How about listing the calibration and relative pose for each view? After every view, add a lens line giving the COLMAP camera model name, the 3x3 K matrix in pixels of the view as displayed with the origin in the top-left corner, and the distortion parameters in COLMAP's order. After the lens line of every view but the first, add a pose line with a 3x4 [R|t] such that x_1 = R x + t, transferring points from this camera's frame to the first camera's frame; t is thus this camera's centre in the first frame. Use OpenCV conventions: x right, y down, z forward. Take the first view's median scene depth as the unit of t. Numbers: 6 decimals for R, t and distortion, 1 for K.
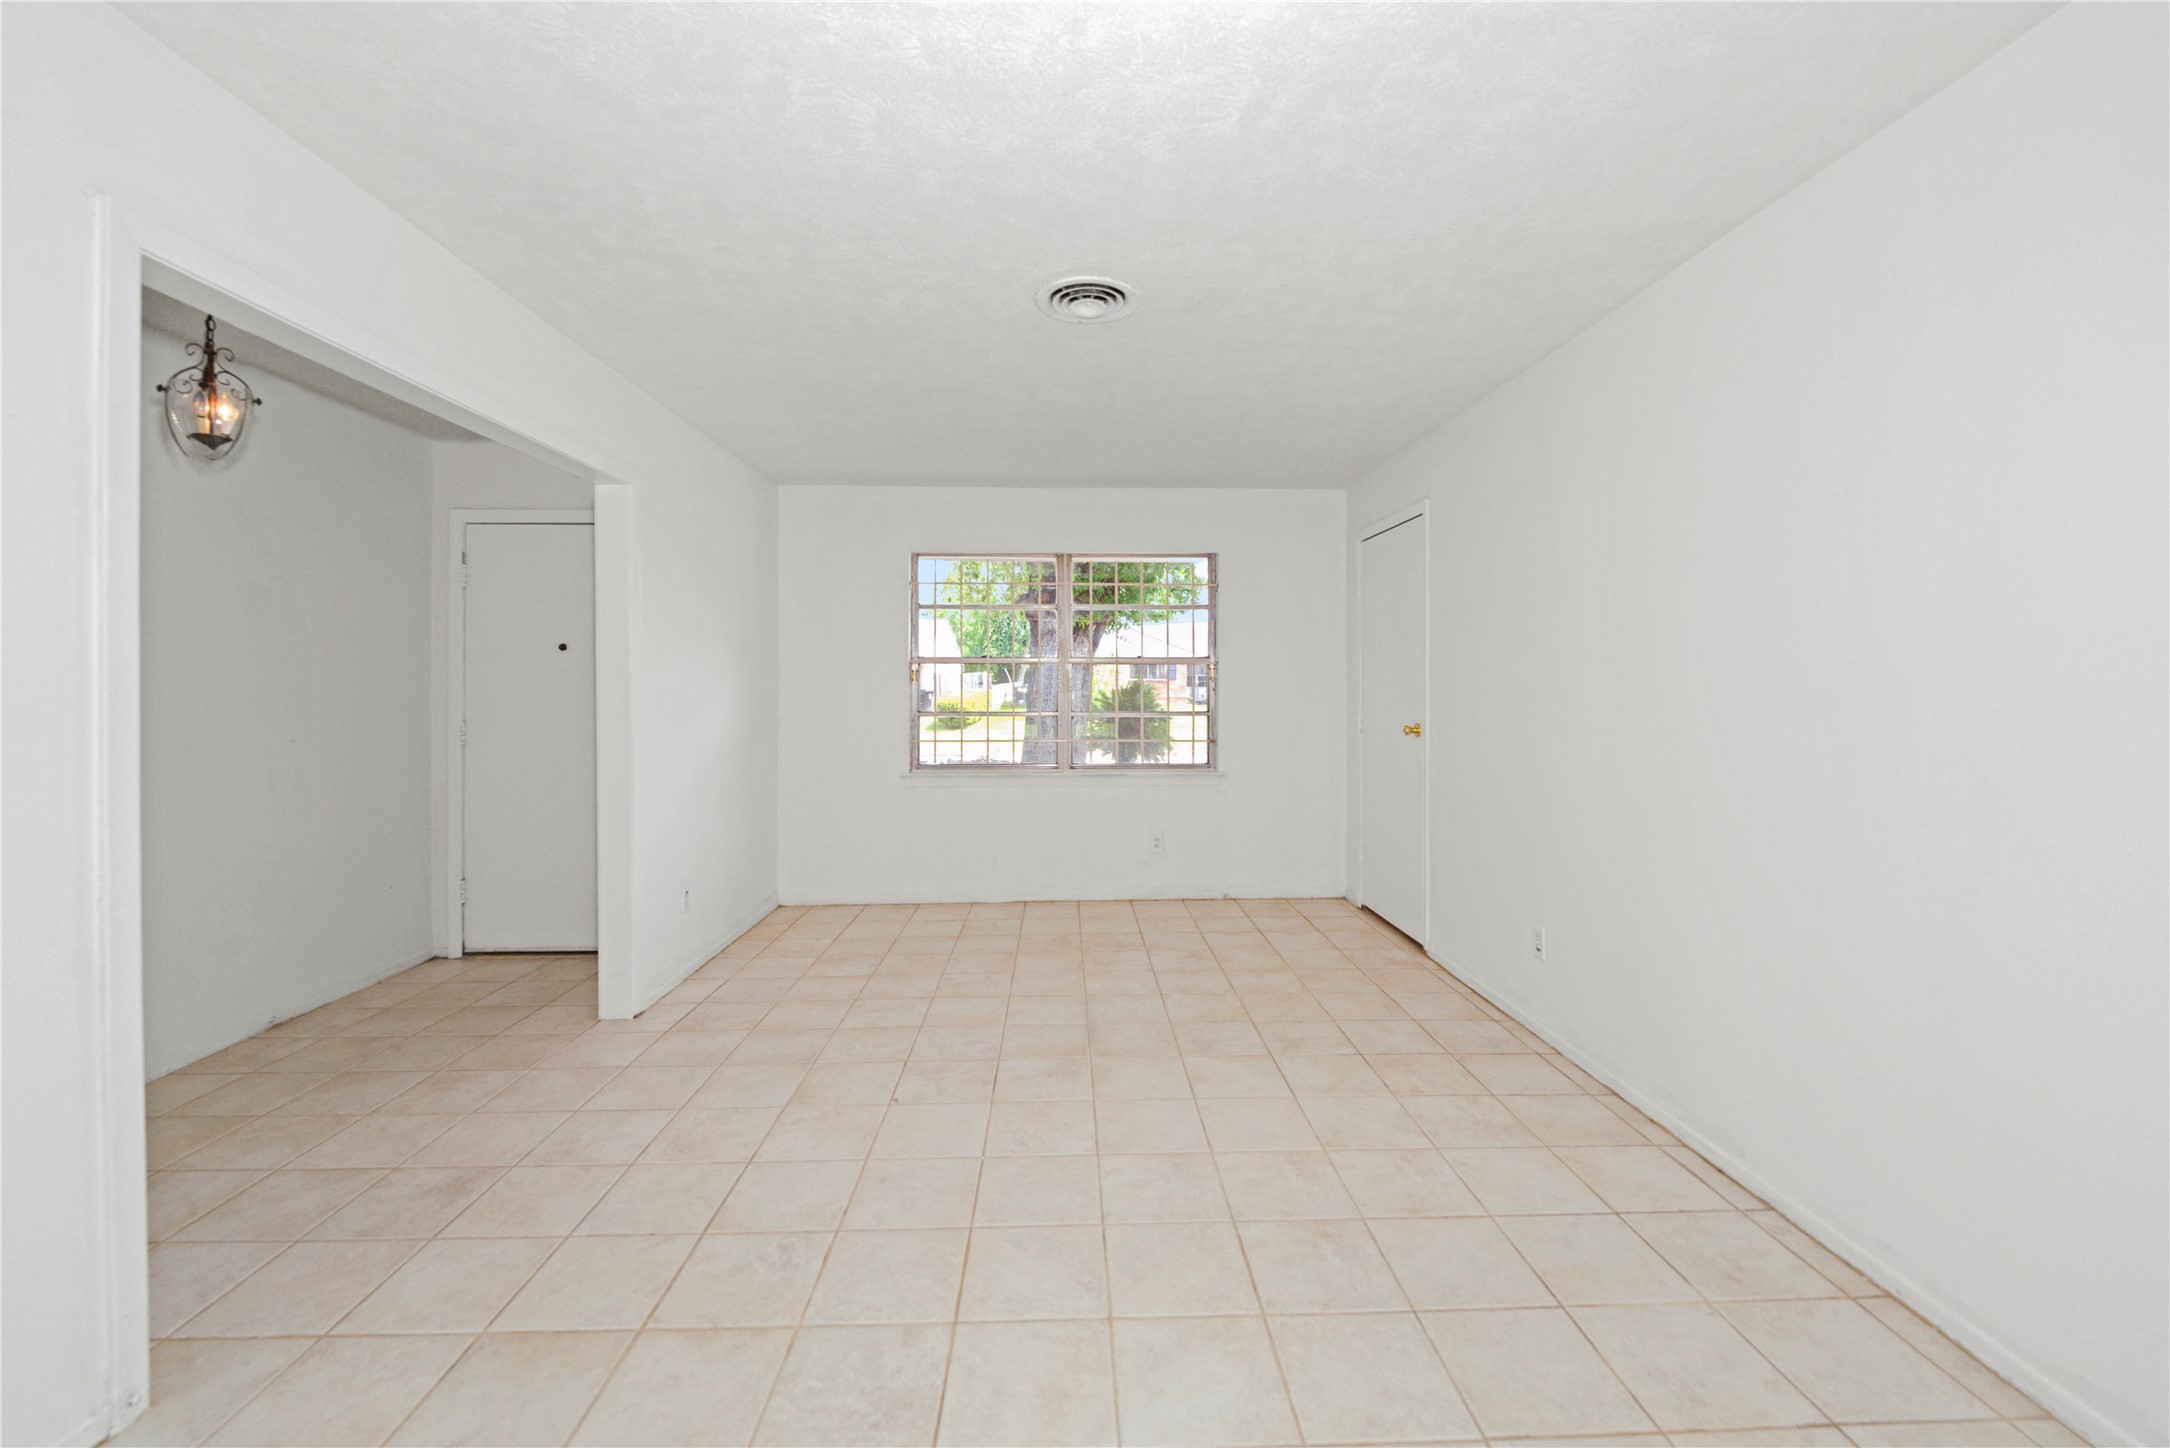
lens RADIAL K [[878.3, 0, 1079.4], [0, 878.3, 690.3], [0, 0, 1]] dist [0.003304, -0.000247]
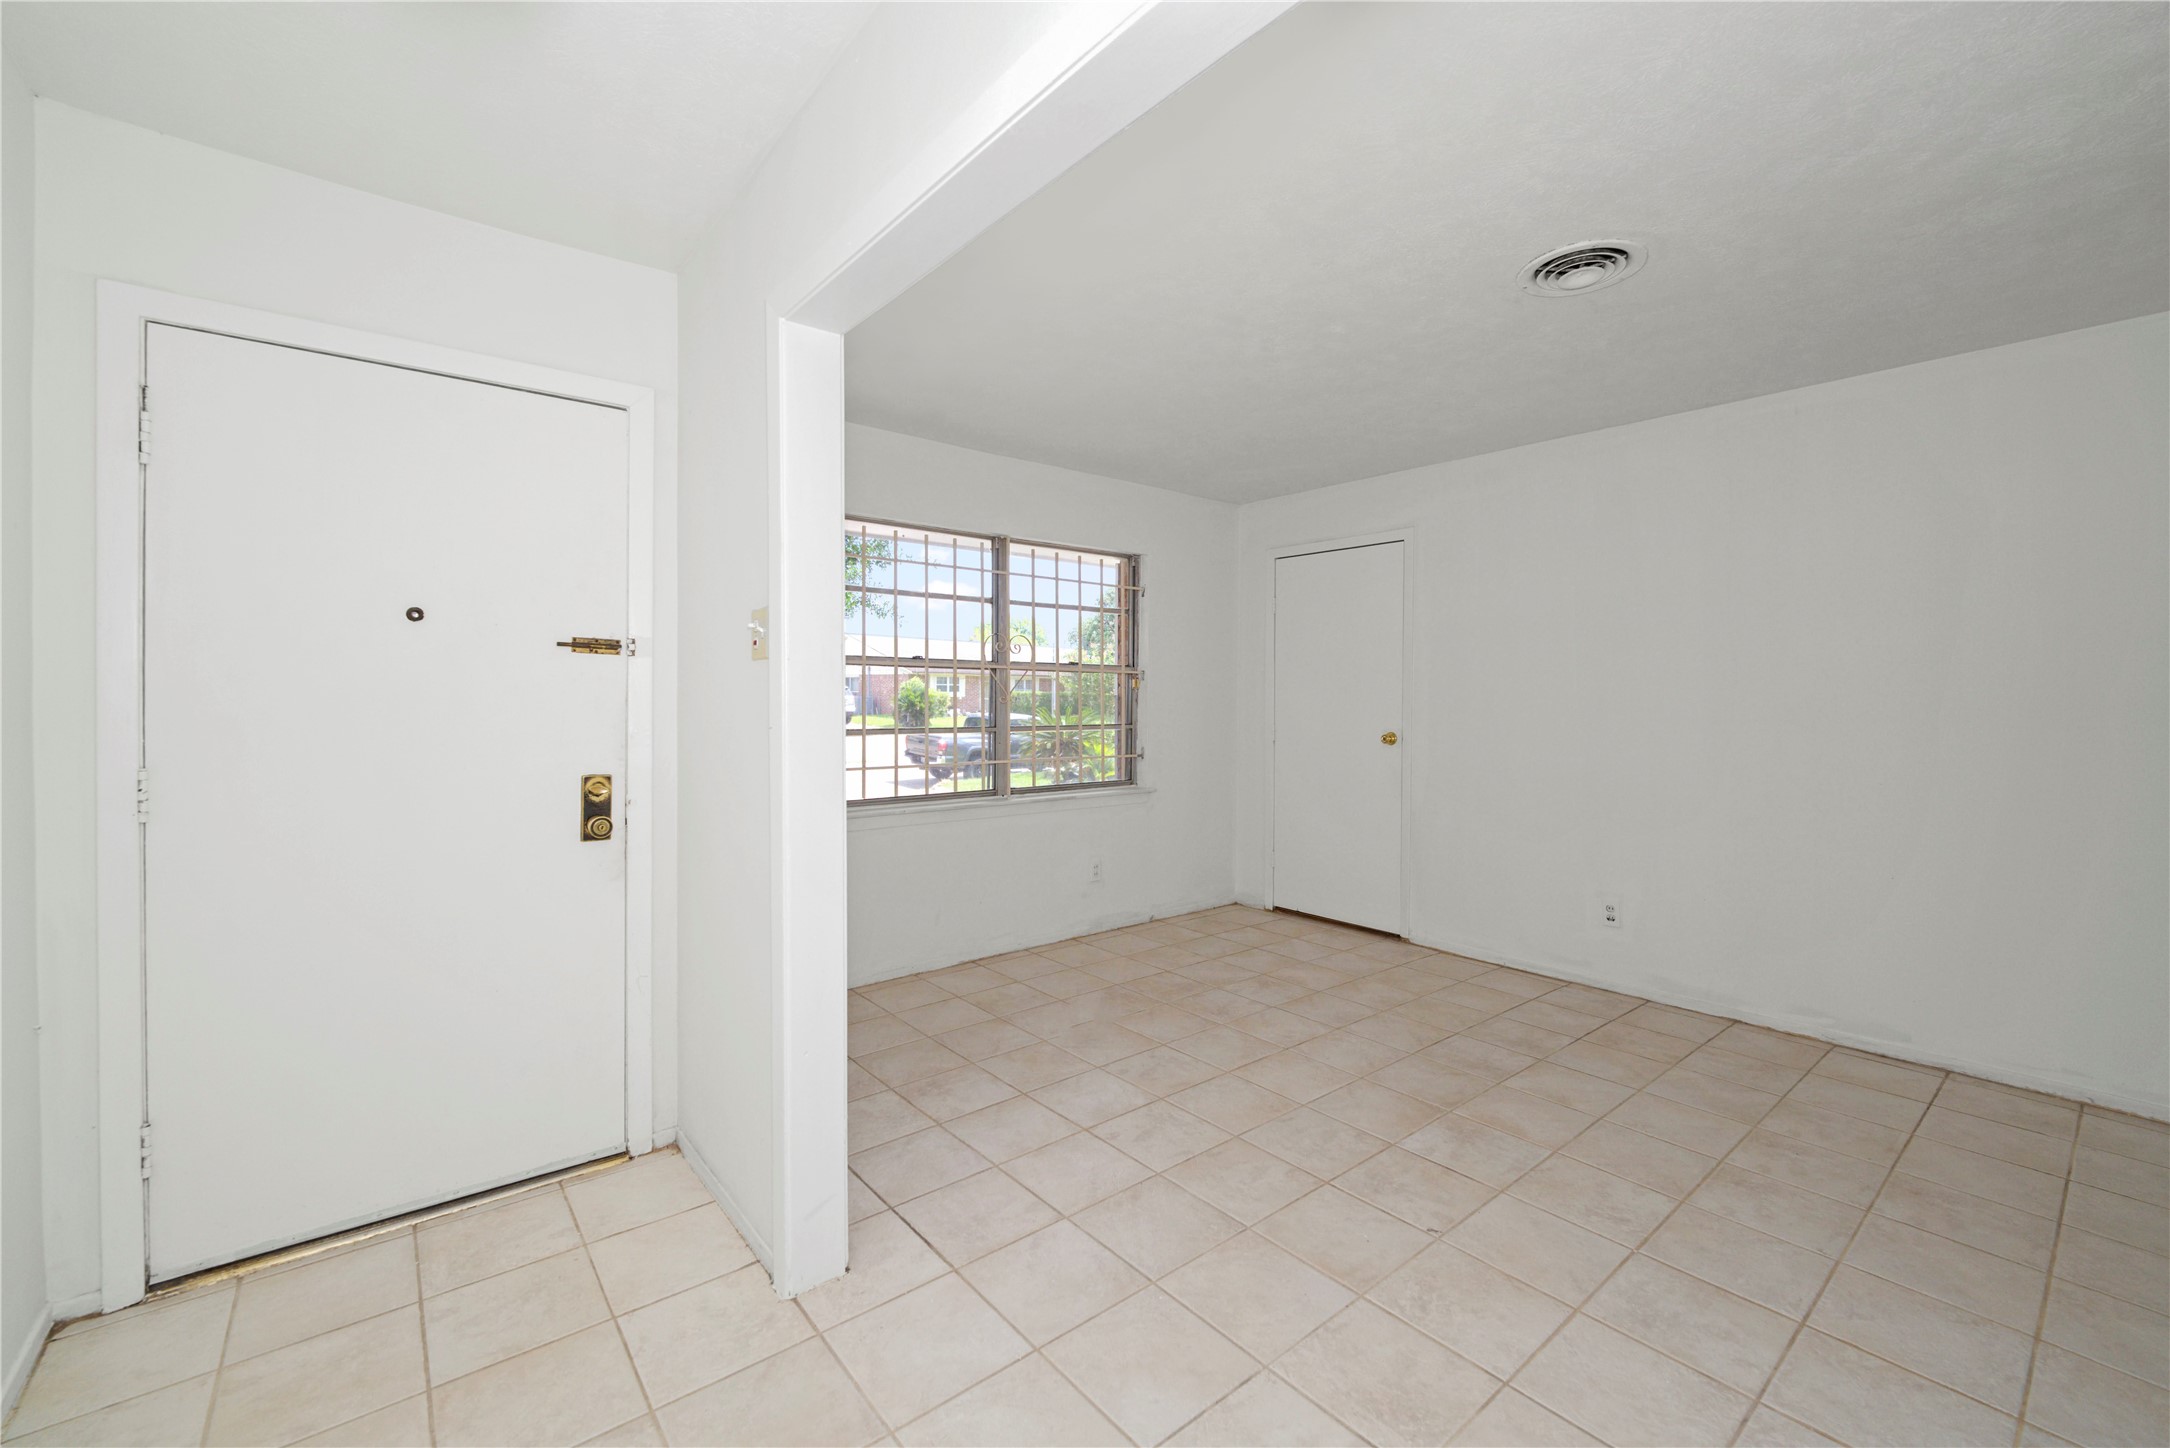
lens RADIAL K [[892.3, 0, 1089.0], [0, 892.3, 701.9], [0, 0, 1]] dist [0.000376, 0.000443]
pose [[0.791050, 0.000954, 0.611751, -0.711797], [-0.006605, 0.999954, 0.006982, -0.007424], [-0.611716, -0.009564, 0.791020, 0.421788]]
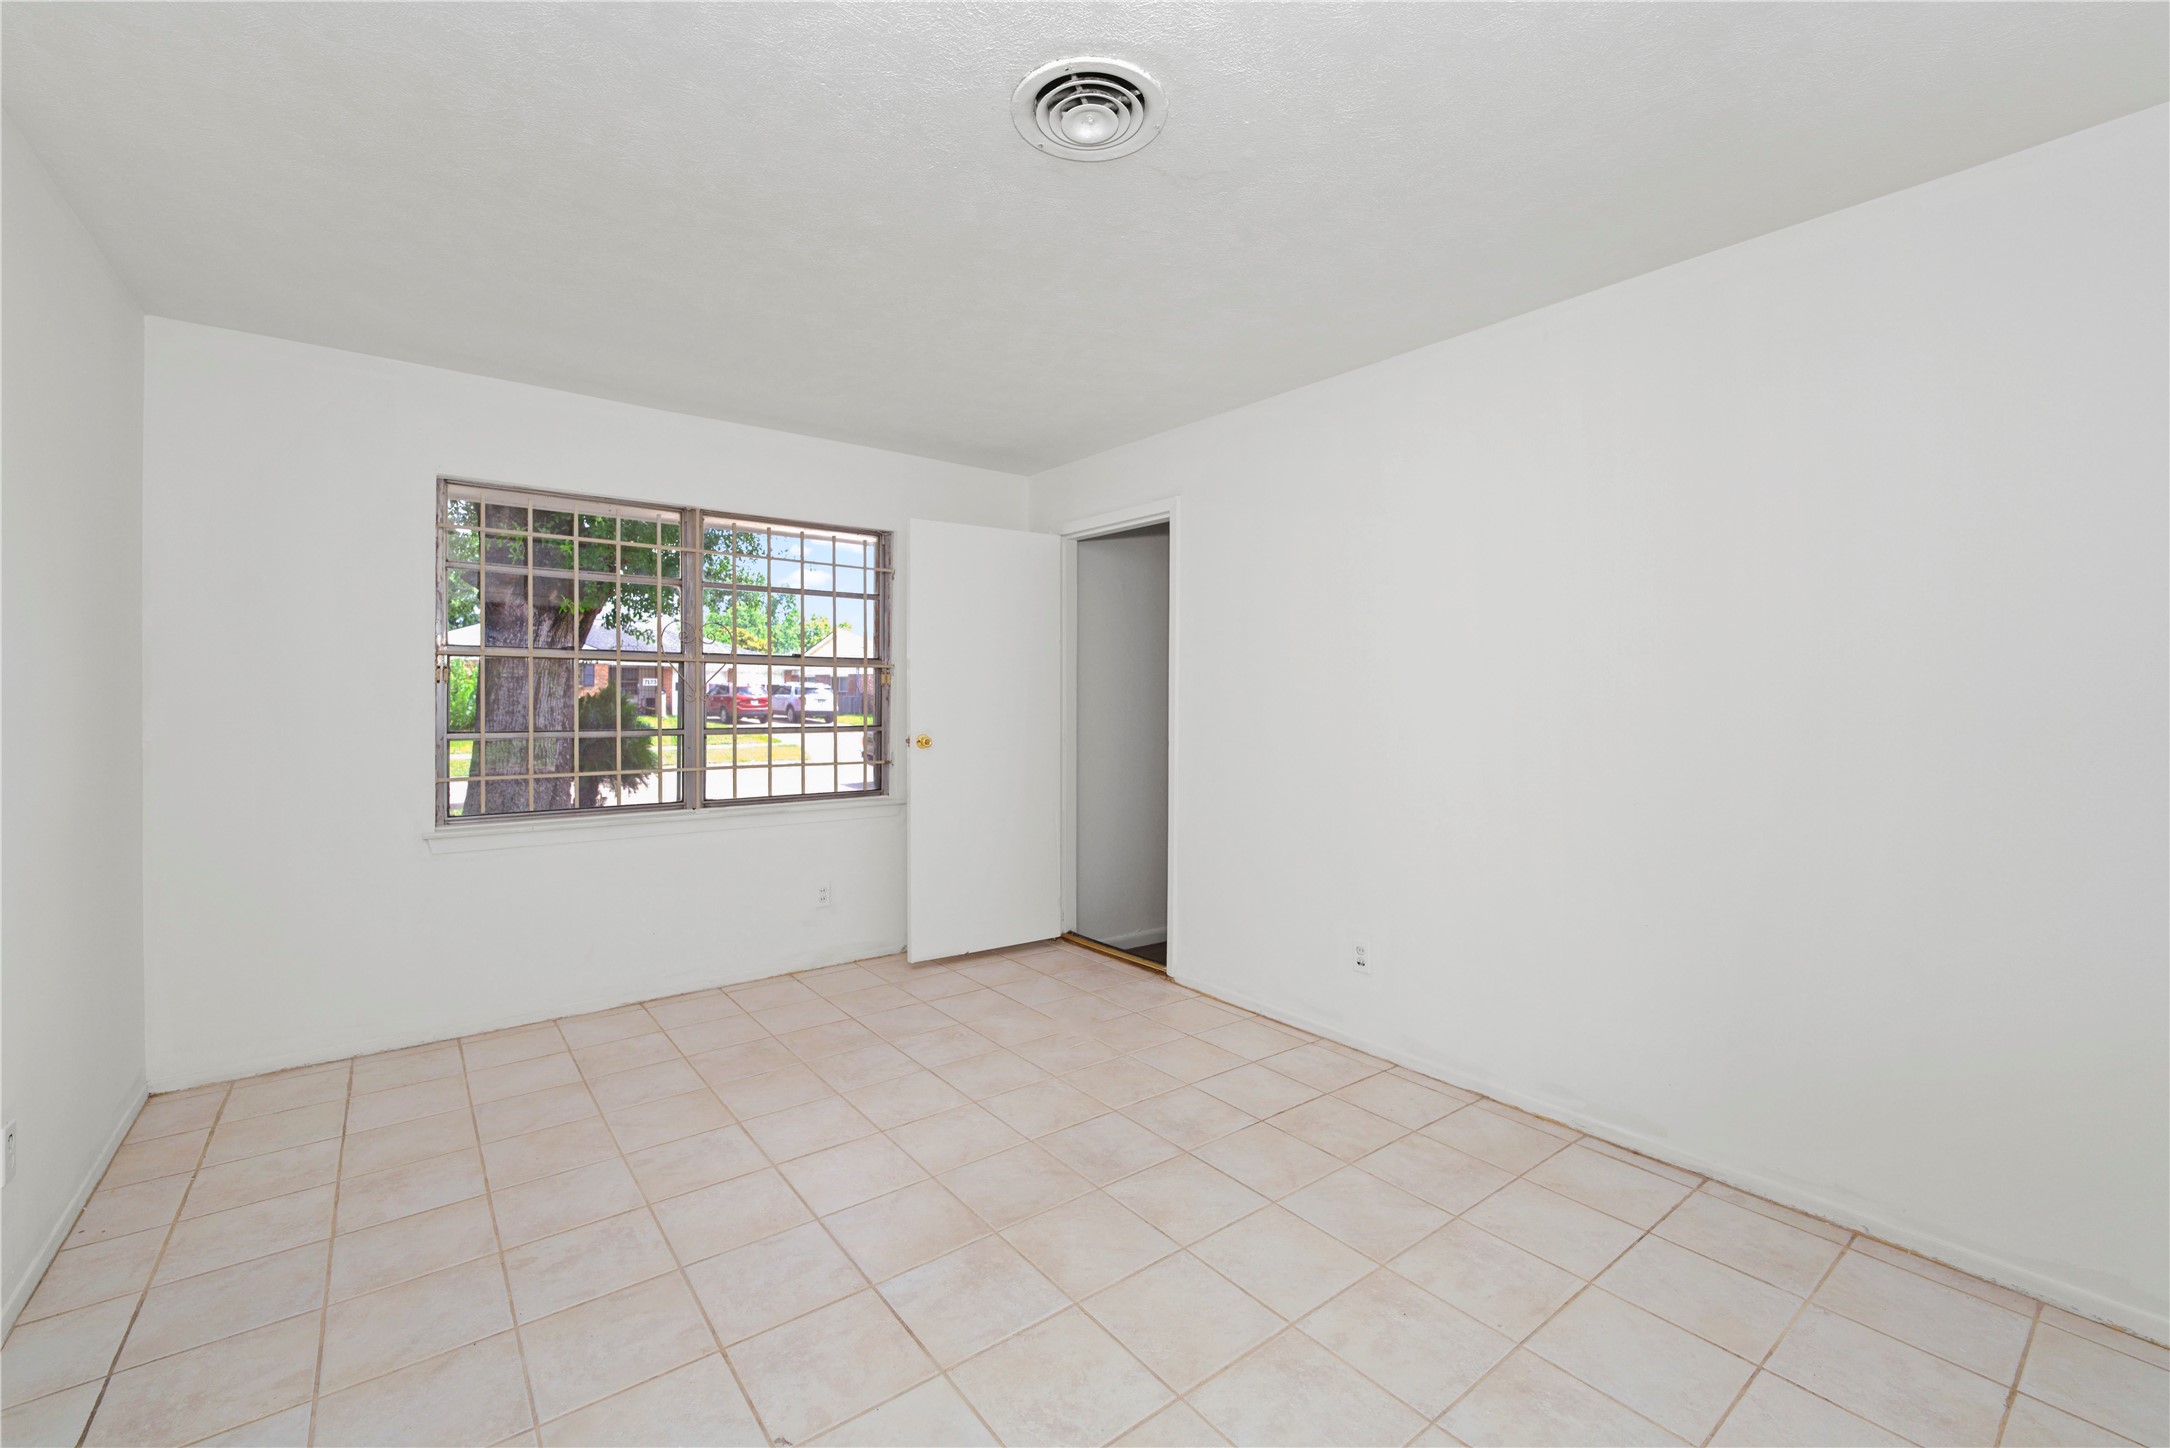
lens RADIAL K [[898.8, 0, 1076.6], [0, 898.8, 708.1], [0, 0, 1]] dist [-0.004042, -0.000146]
pose [[0.812234, -0.001206, 0.583330, -0.290117], [-0.003829, 0.999965, 0.007399, 0.001519], [-0.583319, -0.008243, 0.812201, 0.331109]]
